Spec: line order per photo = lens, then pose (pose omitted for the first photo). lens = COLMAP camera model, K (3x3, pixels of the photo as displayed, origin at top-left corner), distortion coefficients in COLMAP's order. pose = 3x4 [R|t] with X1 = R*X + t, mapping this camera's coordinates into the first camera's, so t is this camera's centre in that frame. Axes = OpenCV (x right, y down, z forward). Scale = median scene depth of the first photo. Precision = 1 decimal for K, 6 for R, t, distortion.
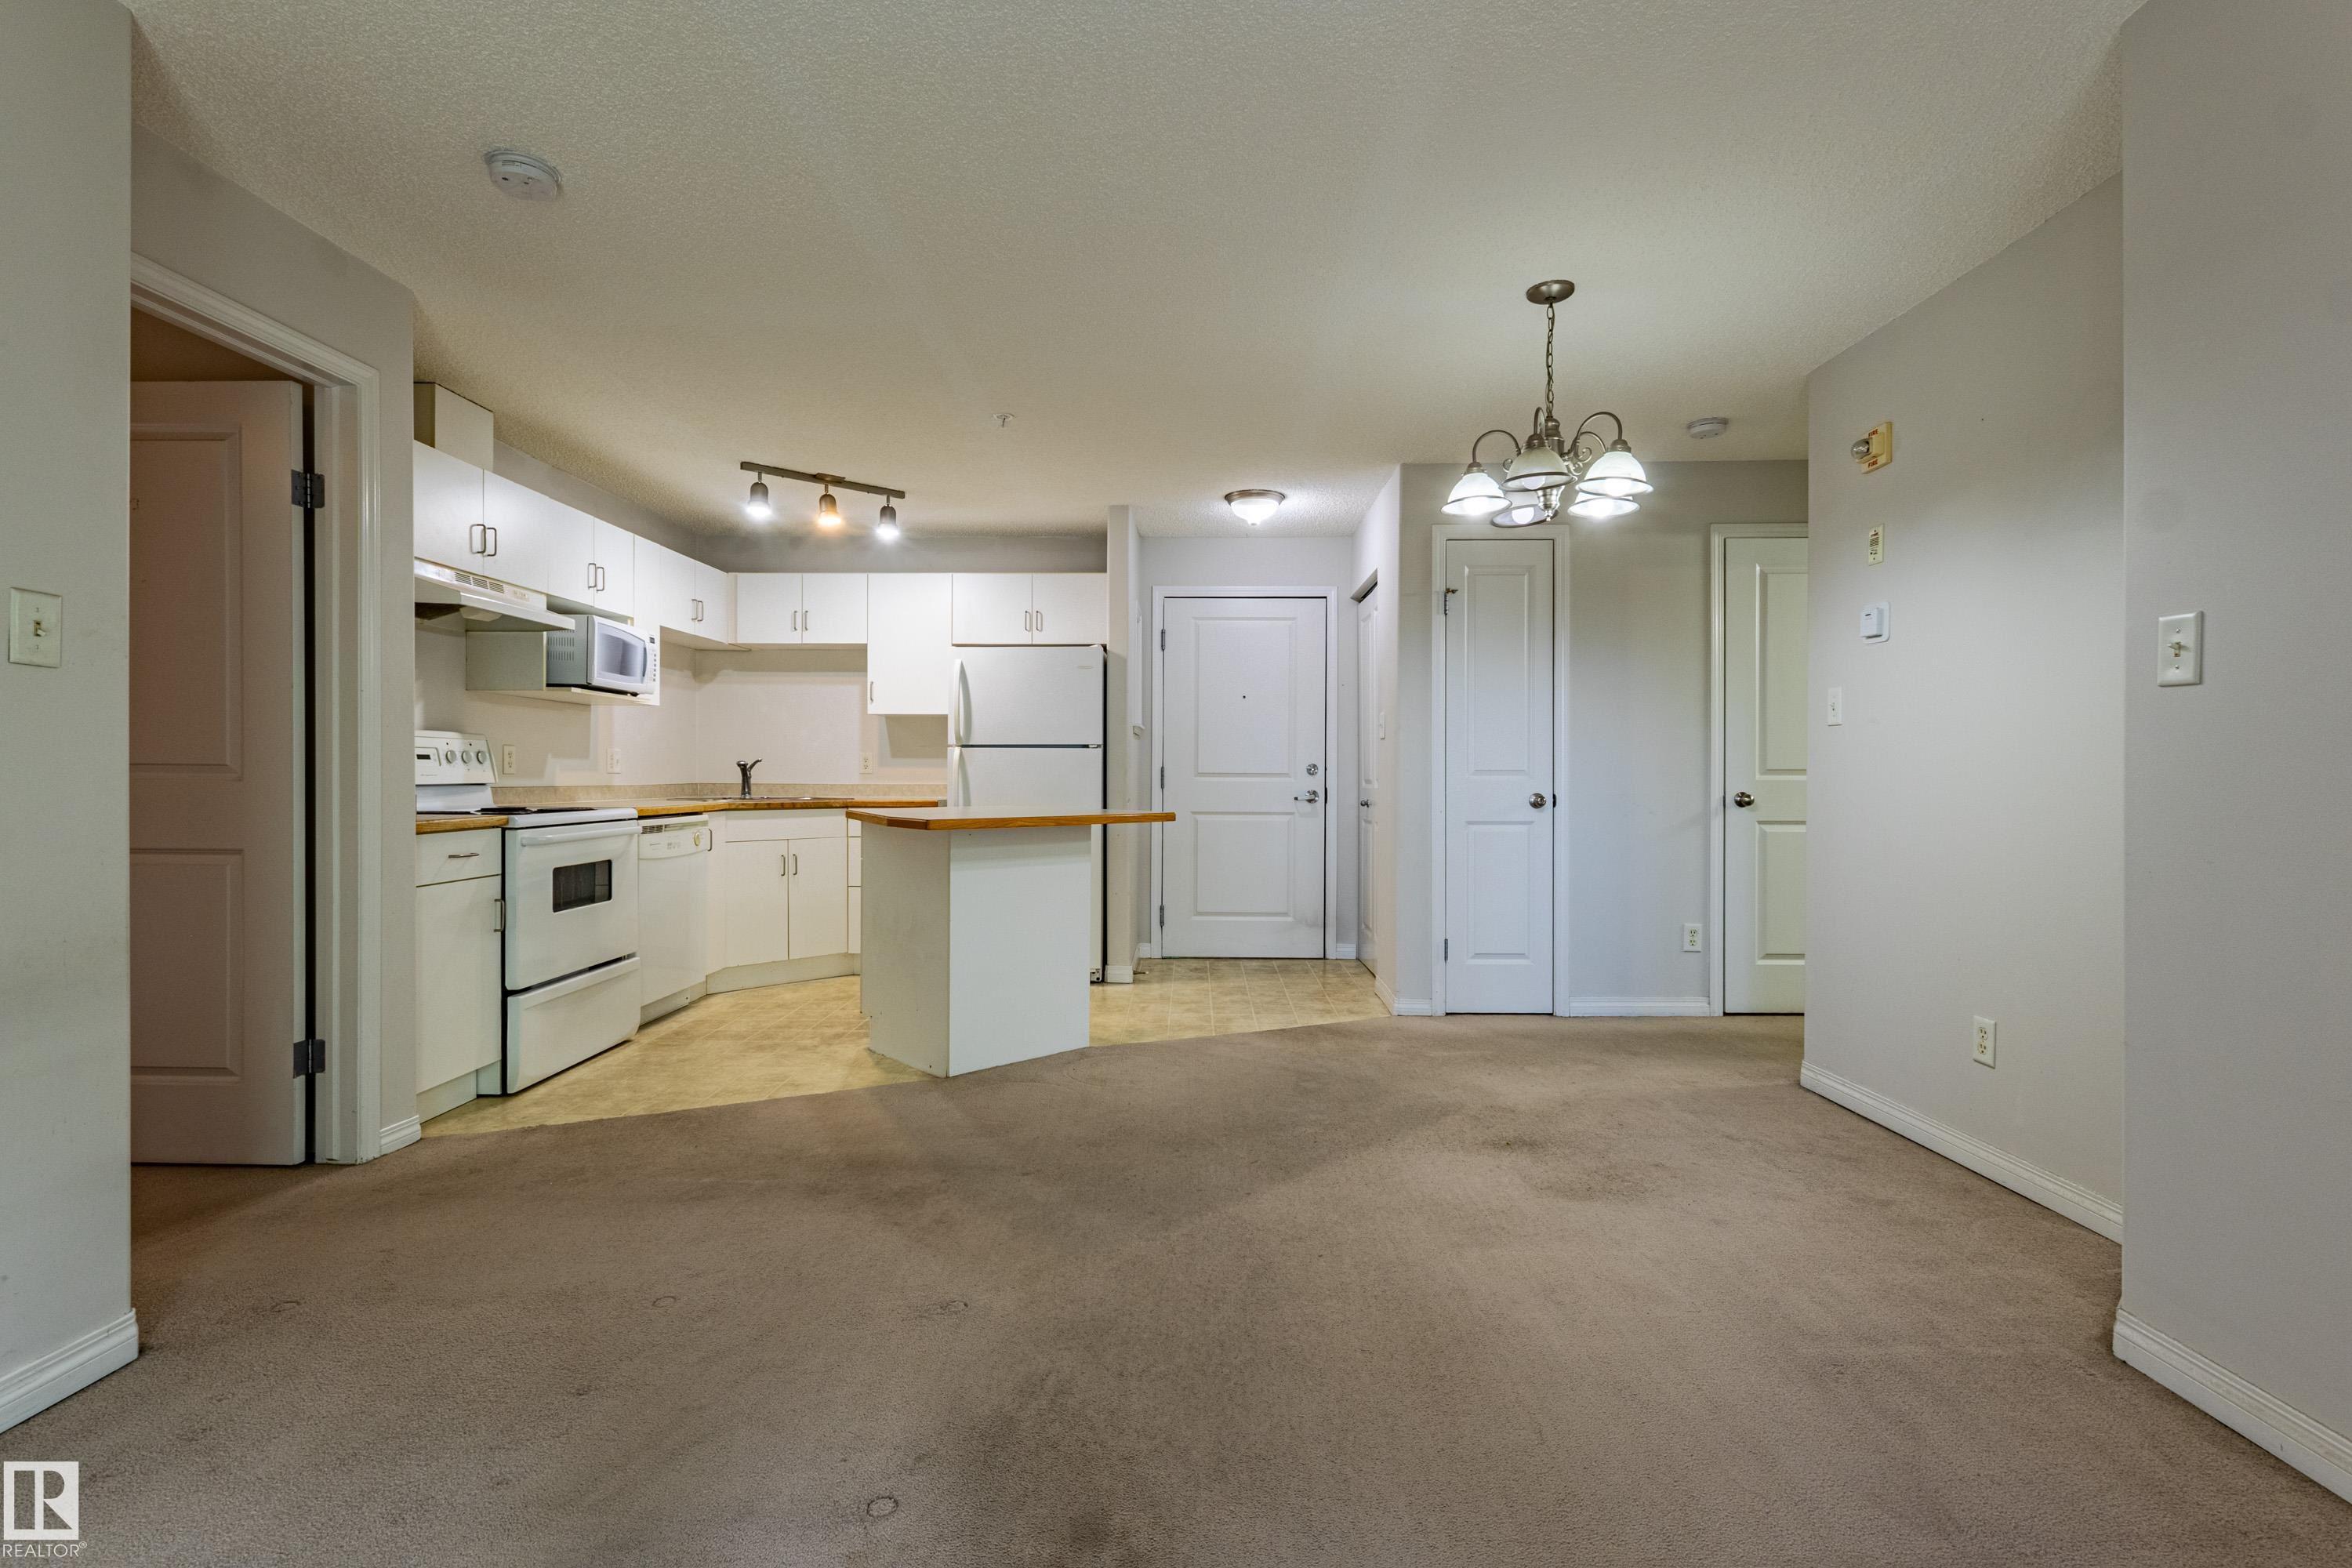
lens RADIAL K [[1072.2, 0, 1172.0], [0, 1072.2, 783.3], [0, 0, 1]] dist [0.001193, 0.001191]
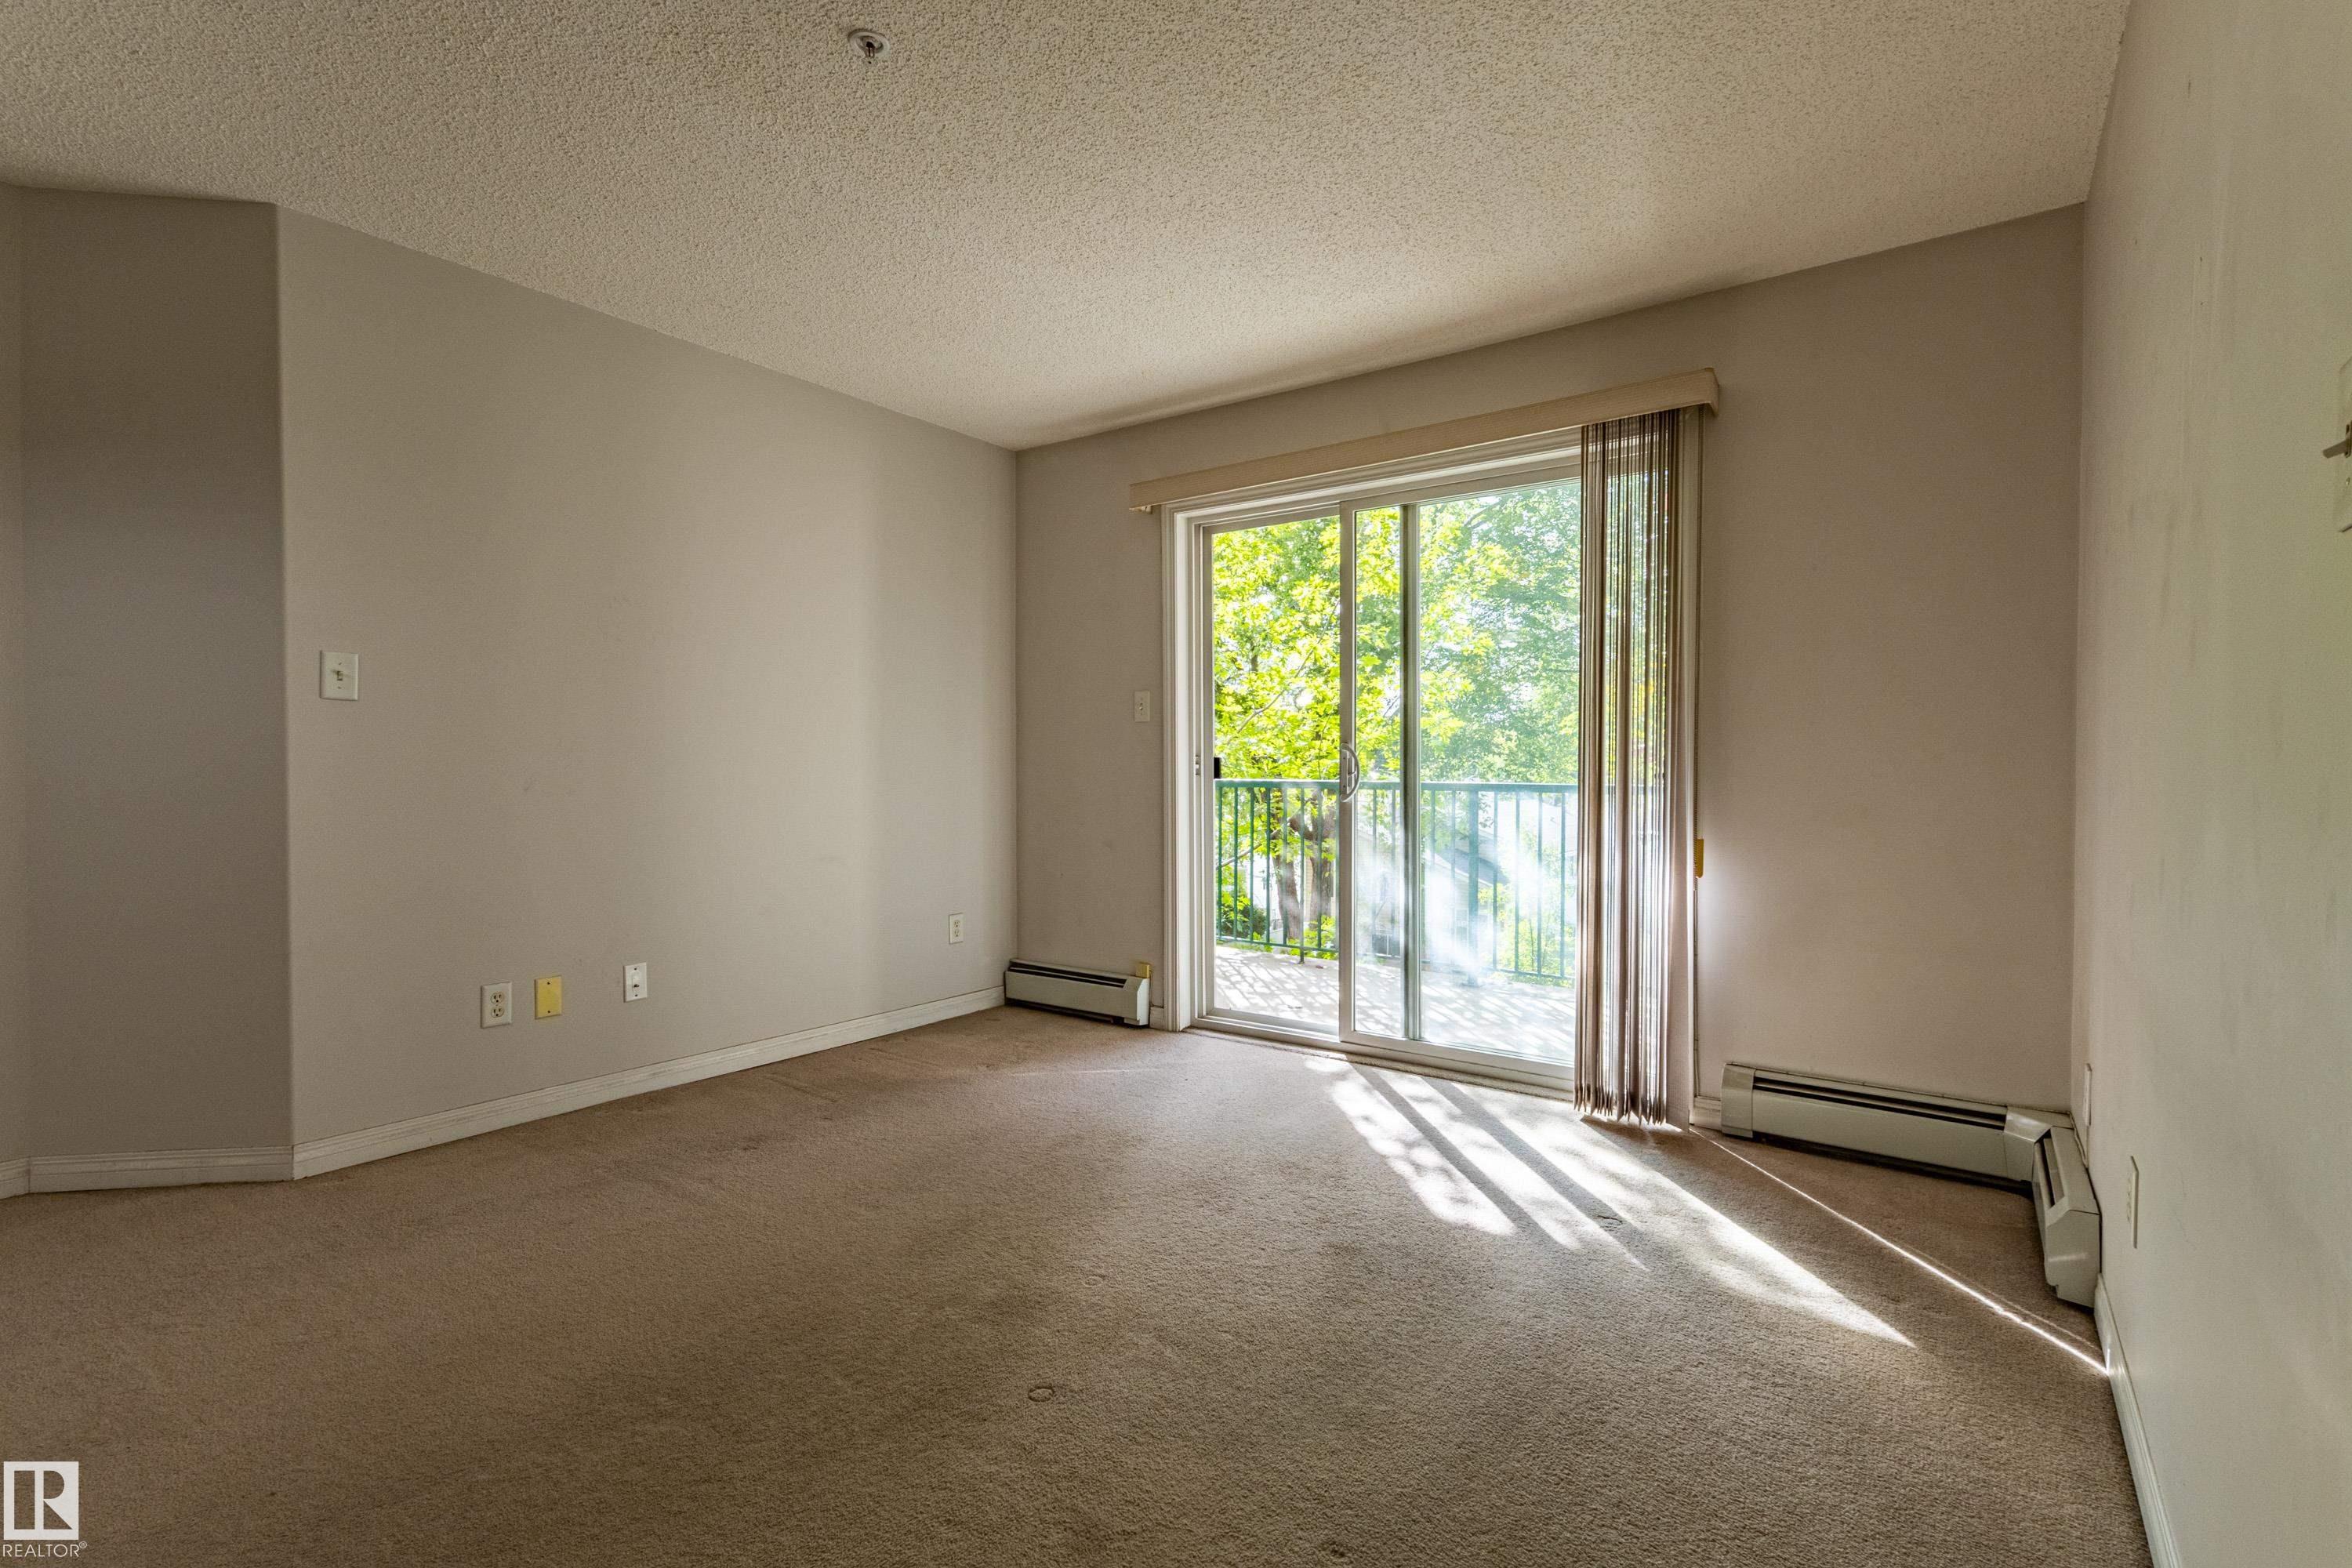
lens RADIAL K [[1096.2, 0, 1180.2], [0, 1096.2, 763.2], [0, 0, 1]] dist [0.001811, 0.001355]
pose [[-0.816833, -0.003560, 0.576863, -0.366319], [0.001104, 0.999969, 0.007733, -0.005310], [-0.576873, 0.006953, -0.816804, 0.634641]]
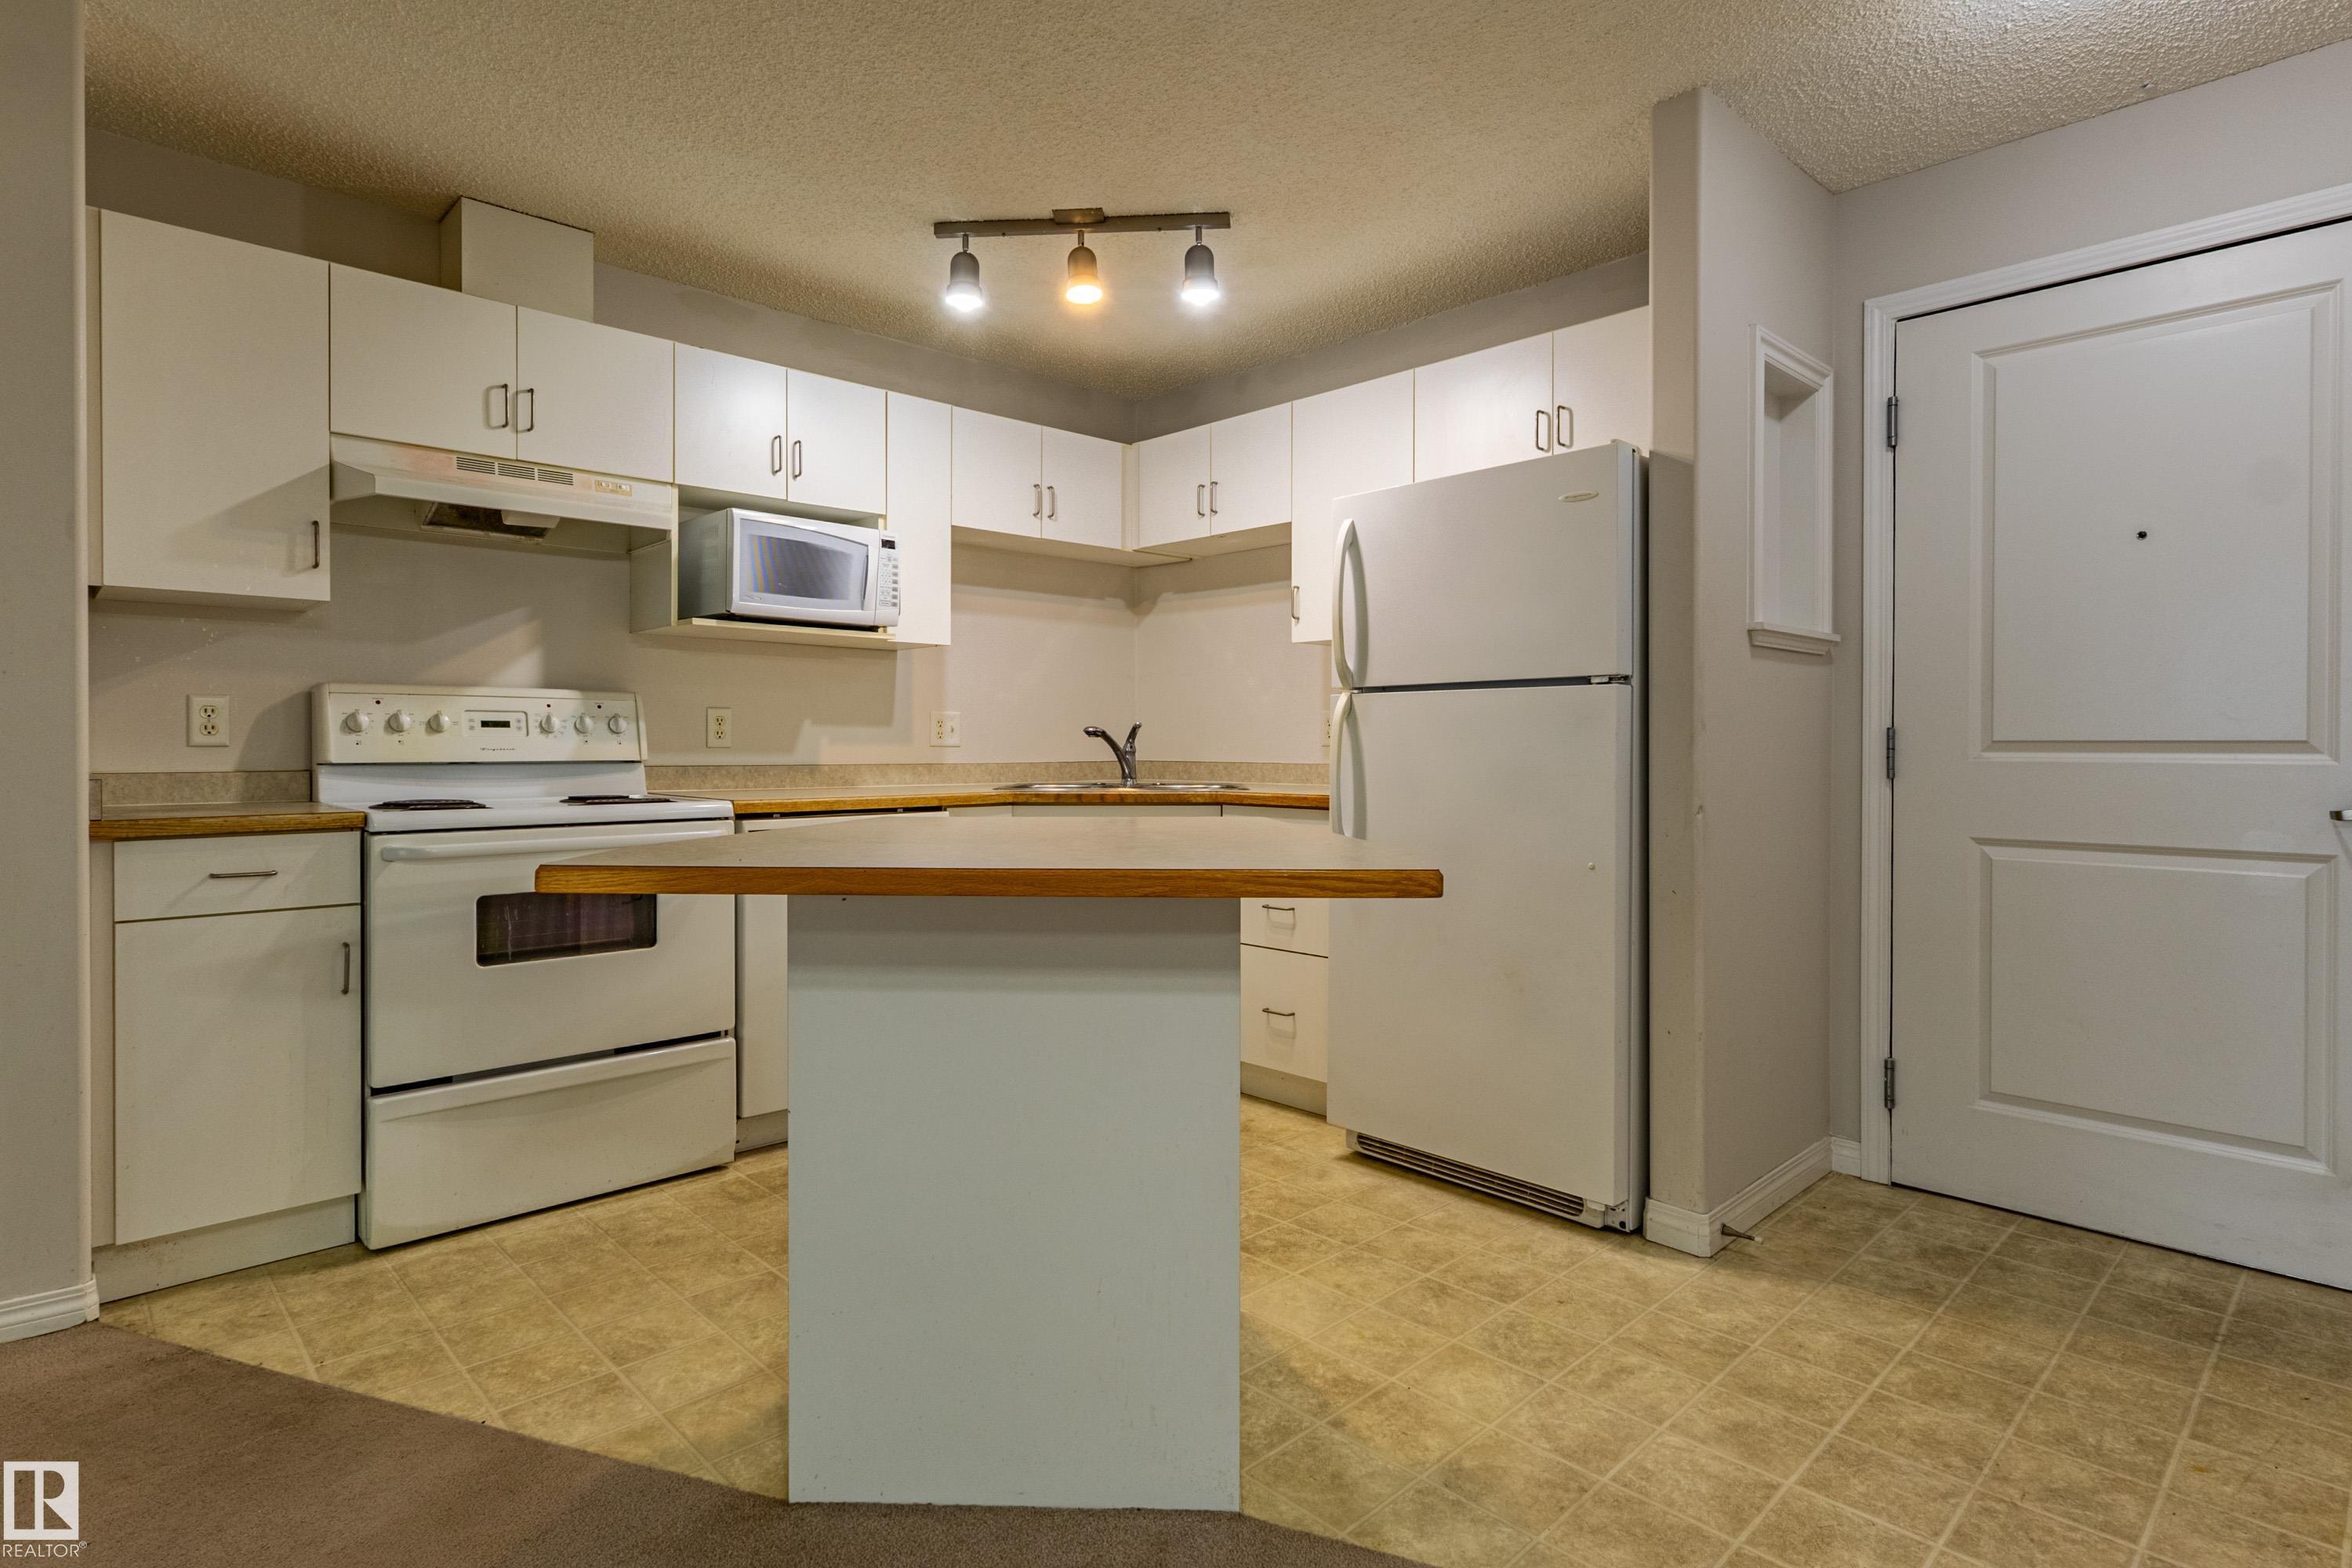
lens RADIAL K [[1207.2, 0, 1169.3], [0, 1207.2, 753.4], [0, 0, 1]] dist [-0.001403, 0.006831]
pose [[0.704412, 0.001210, -0.709790, 0.174064], [-0.004175, 0.999988, -0.002438, -0.004037], [0.709779, 0.004680, 0.704409, 0.642849]]
